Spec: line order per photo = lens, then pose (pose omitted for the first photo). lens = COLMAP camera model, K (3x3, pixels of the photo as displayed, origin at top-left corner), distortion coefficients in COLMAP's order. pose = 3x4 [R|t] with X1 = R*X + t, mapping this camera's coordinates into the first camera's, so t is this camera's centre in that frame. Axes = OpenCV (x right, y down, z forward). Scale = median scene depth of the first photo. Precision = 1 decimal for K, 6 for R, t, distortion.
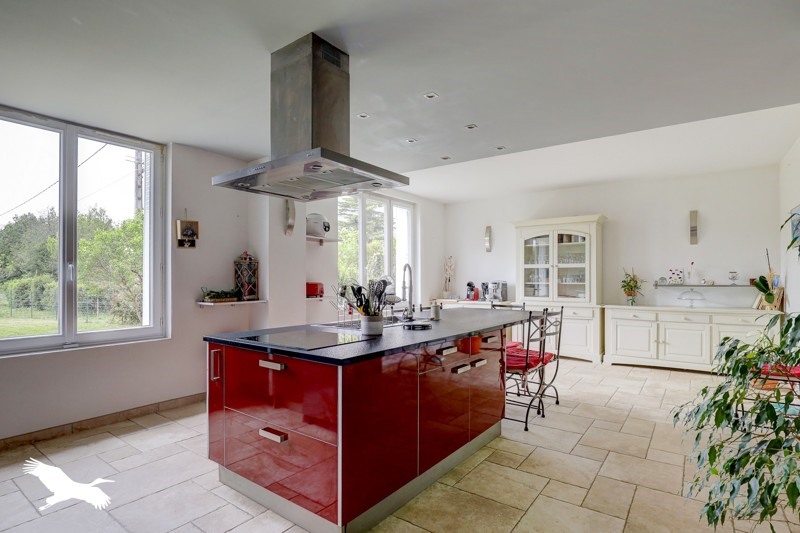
lens RADIAL K [[399.7, 0, 398.8], [0, 399.7, 277.0], [0, 0, 1]] dist [-0.000596, 0.000322]
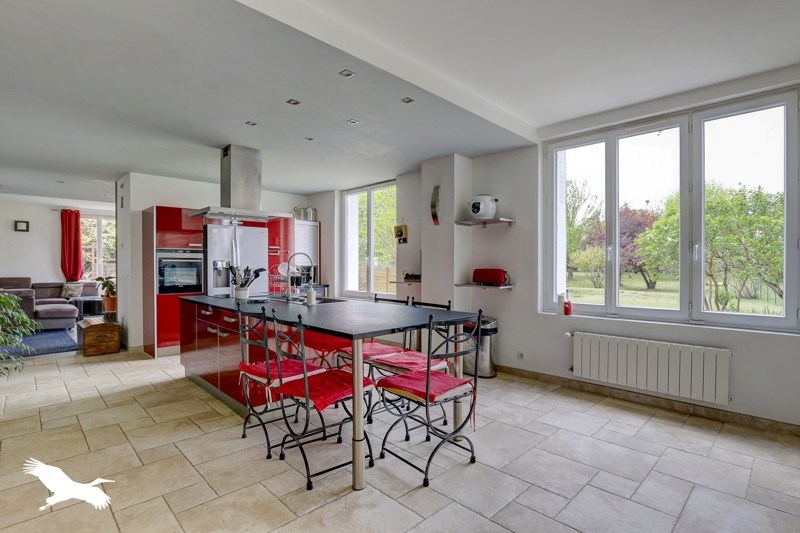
lens RADIAL K [[410.8, 0, 410.4], [0, 410.8, 270.1], [0, 0, 1]] dist [-0.022619, 0.006174]
pose [[-0.161583, 0.016196, -0.986726, 1.291320], [0.005990, 0.999863, 0.015431, 0.006447], [0.986841, -0.003418, -0.161658, 1.714071]]
